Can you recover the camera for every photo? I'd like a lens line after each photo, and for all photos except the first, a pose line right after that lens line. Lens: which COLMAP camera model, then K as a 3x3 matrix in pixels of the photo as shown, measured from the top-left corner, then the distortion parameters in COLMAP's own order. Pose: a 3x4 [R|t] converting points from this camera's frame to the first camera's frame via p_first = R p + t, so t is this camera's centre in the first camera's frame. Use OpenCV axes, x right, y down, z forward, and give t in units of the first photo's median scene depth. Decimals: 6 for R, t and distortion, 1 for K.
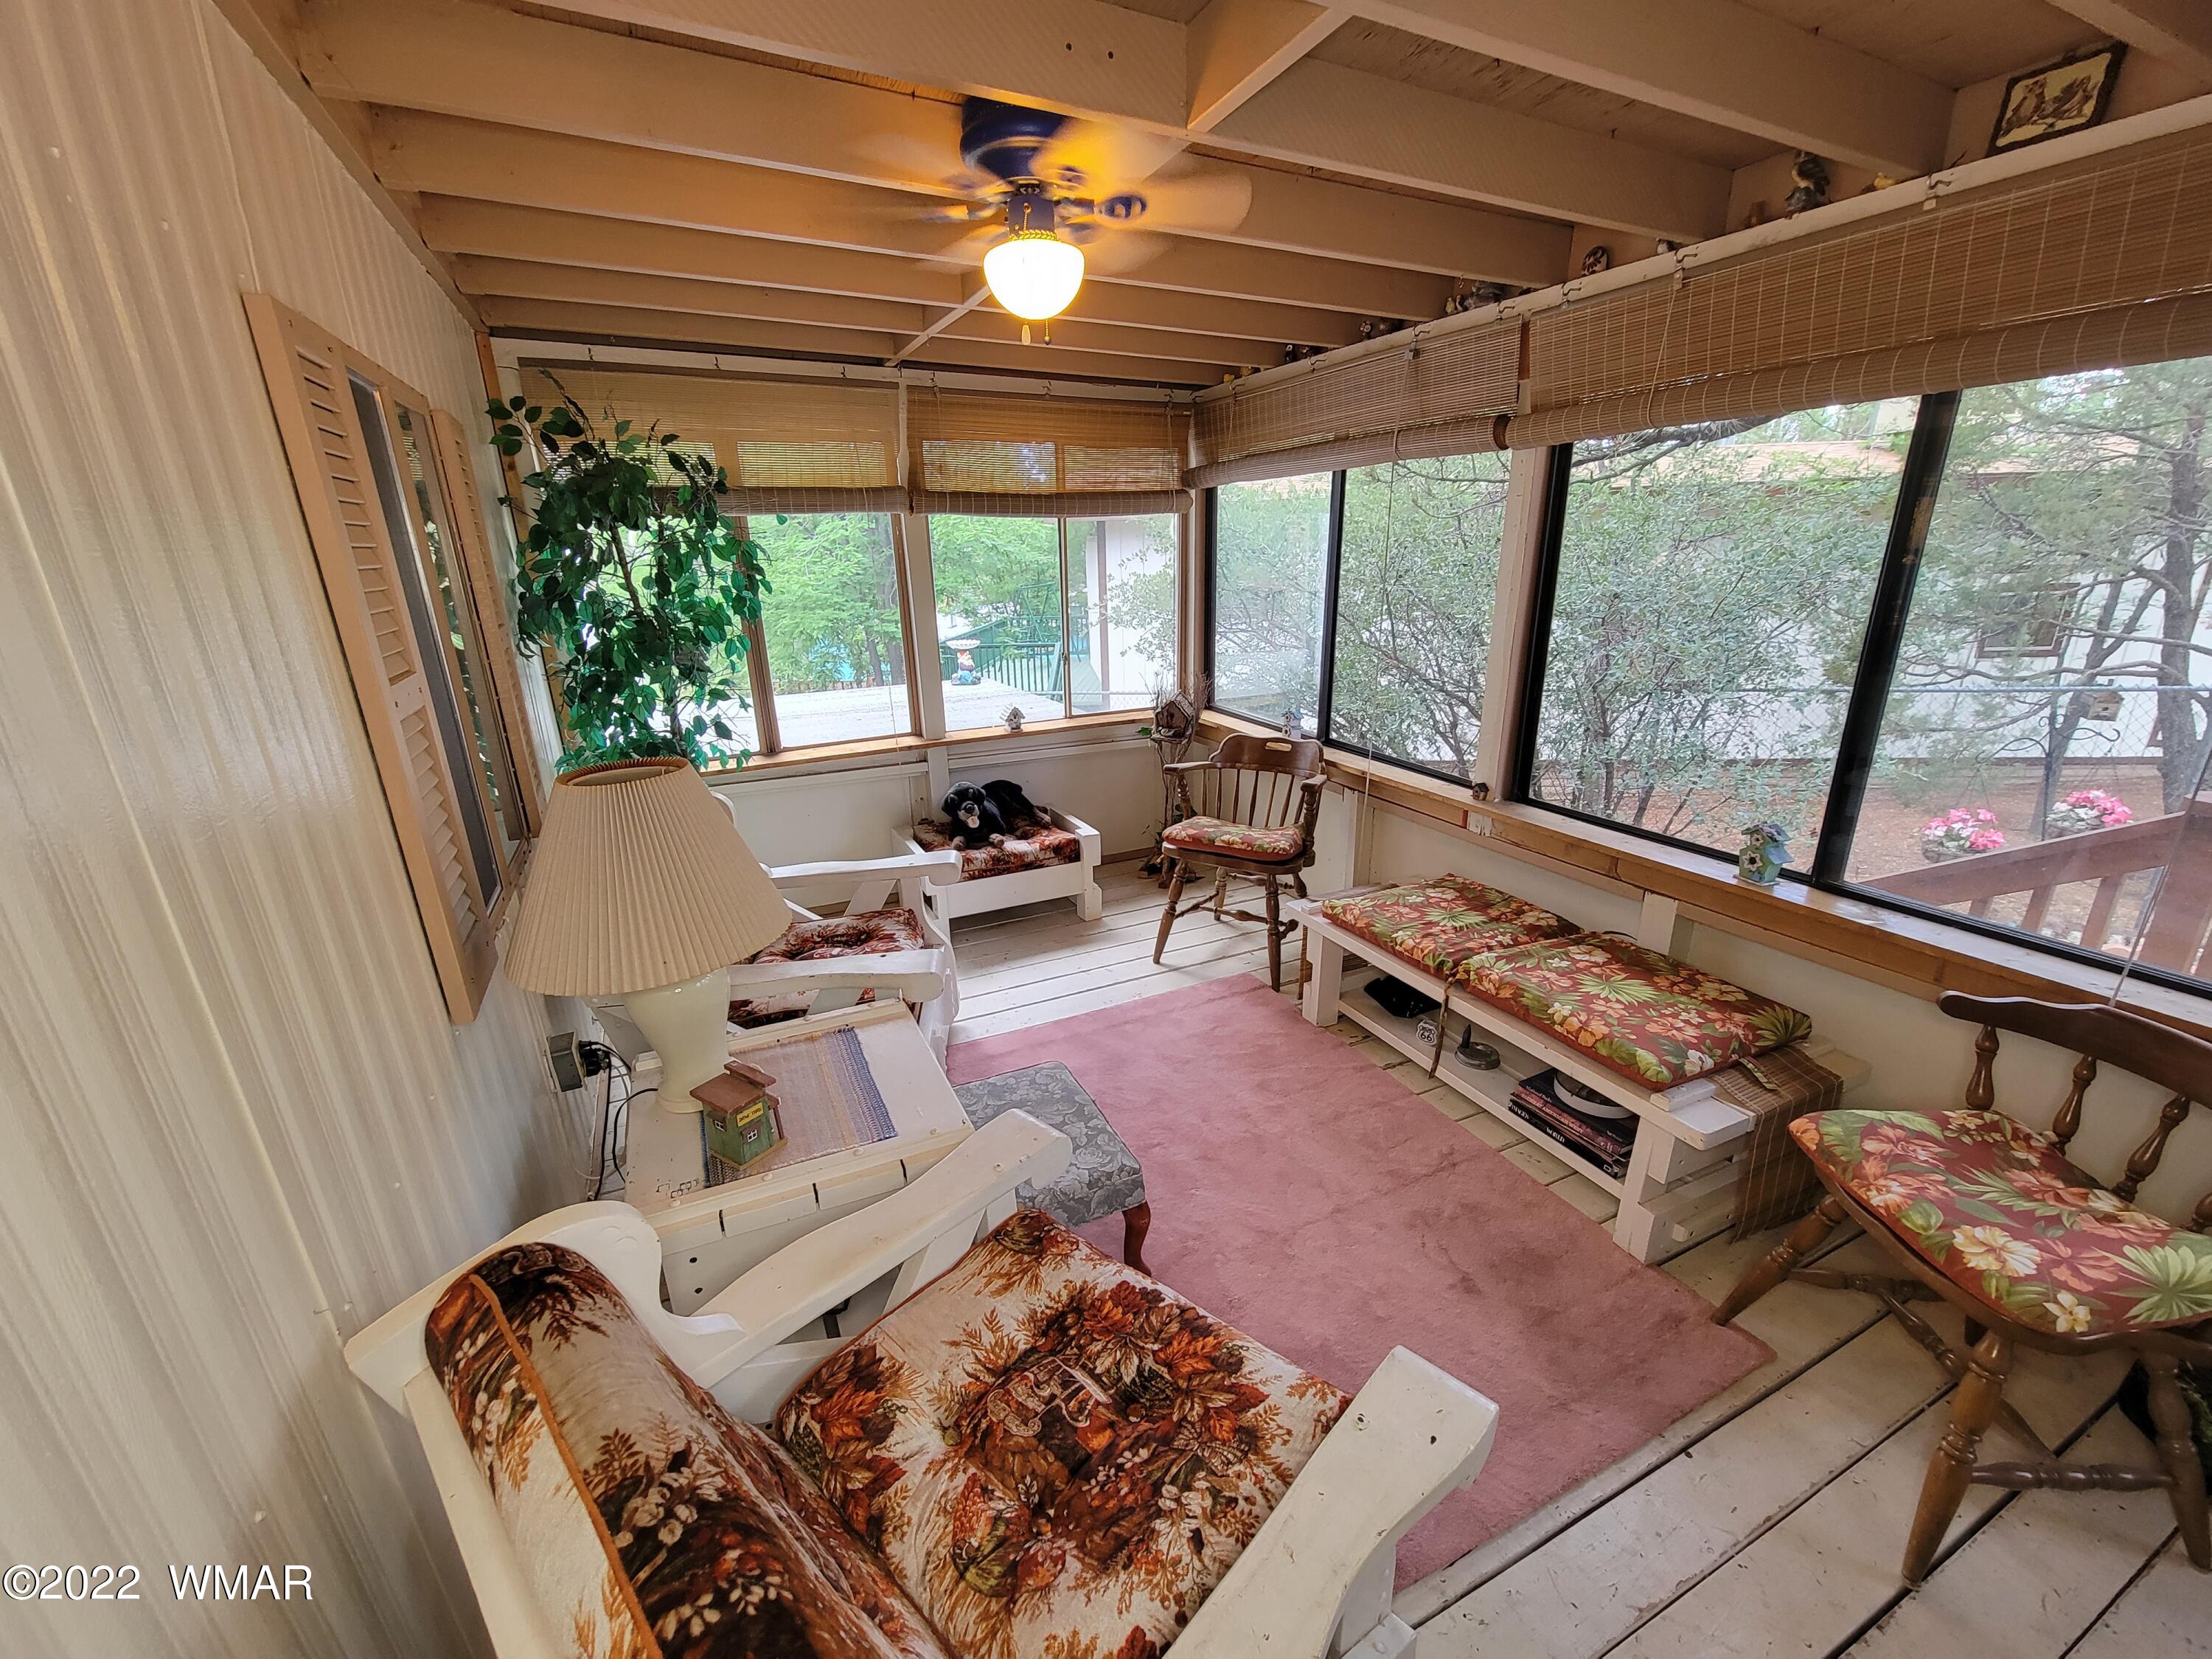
lens RADIAL K [[904.0, 0, 1114.4], [0, 904.0, 837.0], [0, 0, 1]] dist [-0.005354, 0.000146]
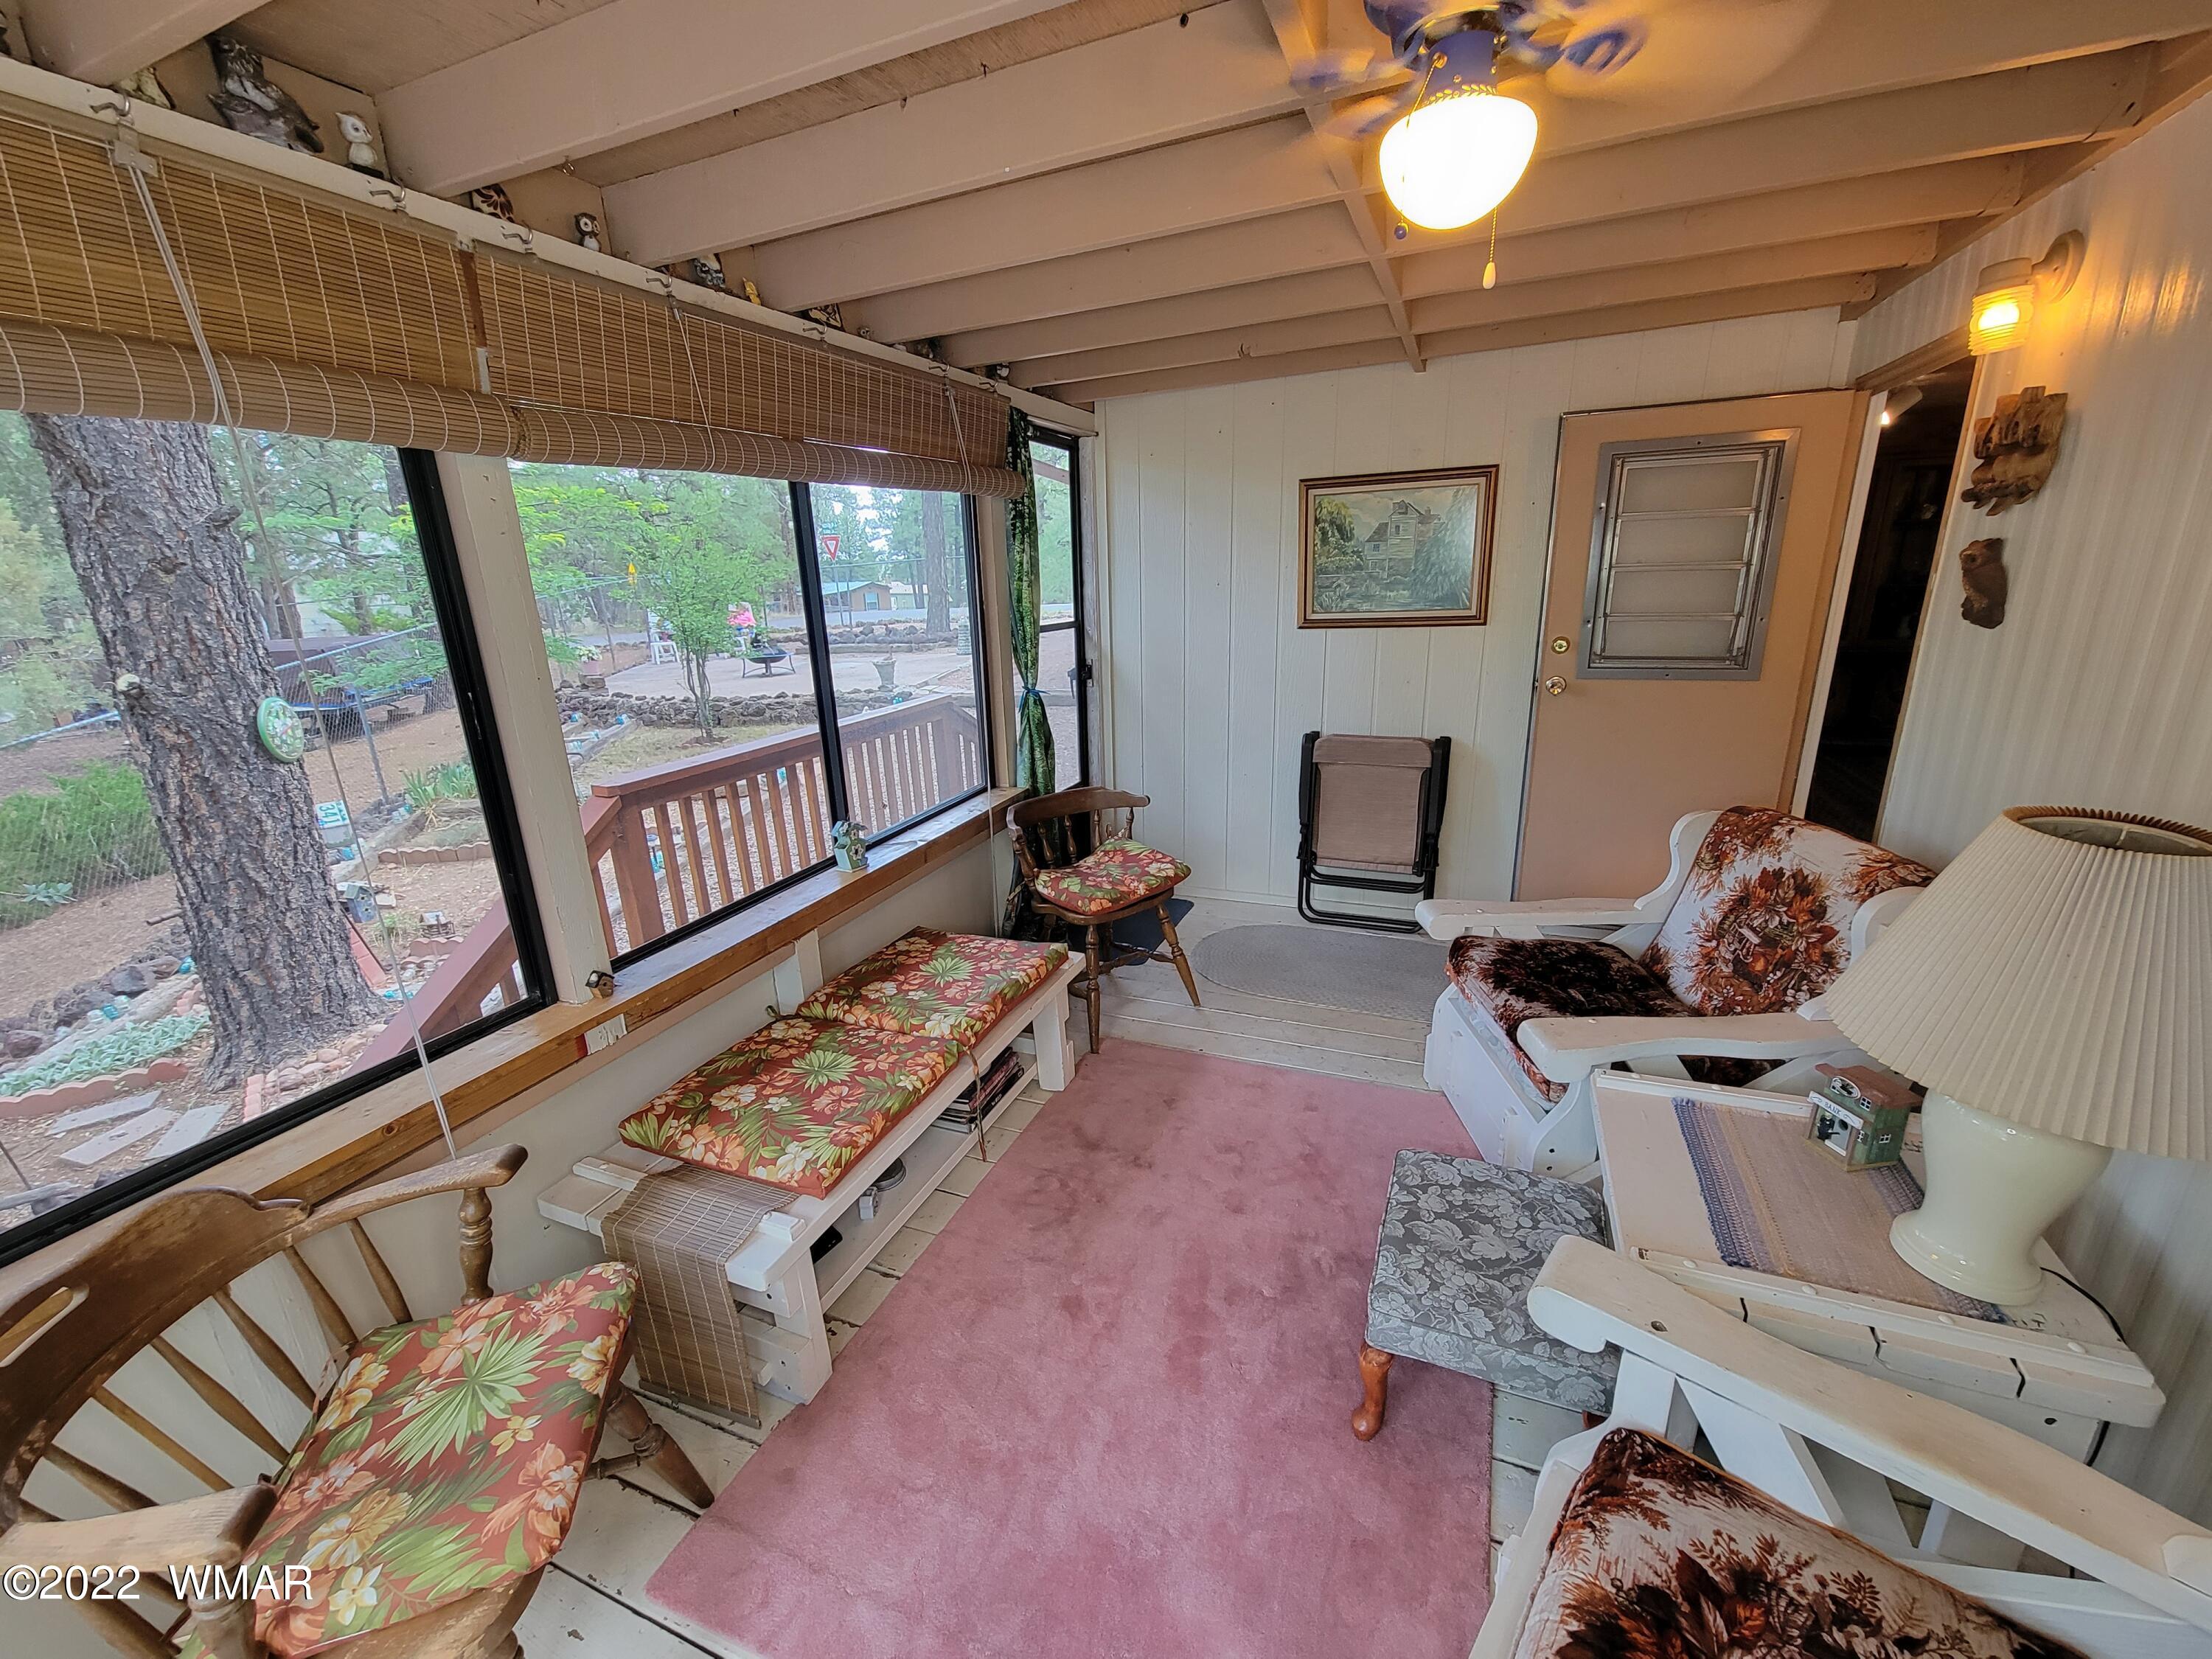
lens RADIAL K [[904.0, 0, 1103.1], [0, 904.0, 837.7], [0, 0, 1]] dist [-0.005354, 0.000146]
pose [[-0.661183, -0.171498, 0.730360, -0.388233], [0.283734, 0.844051, 0.455054, -0.446763], [-0.694501, 0.508101, -0.509412, 1.386979]]
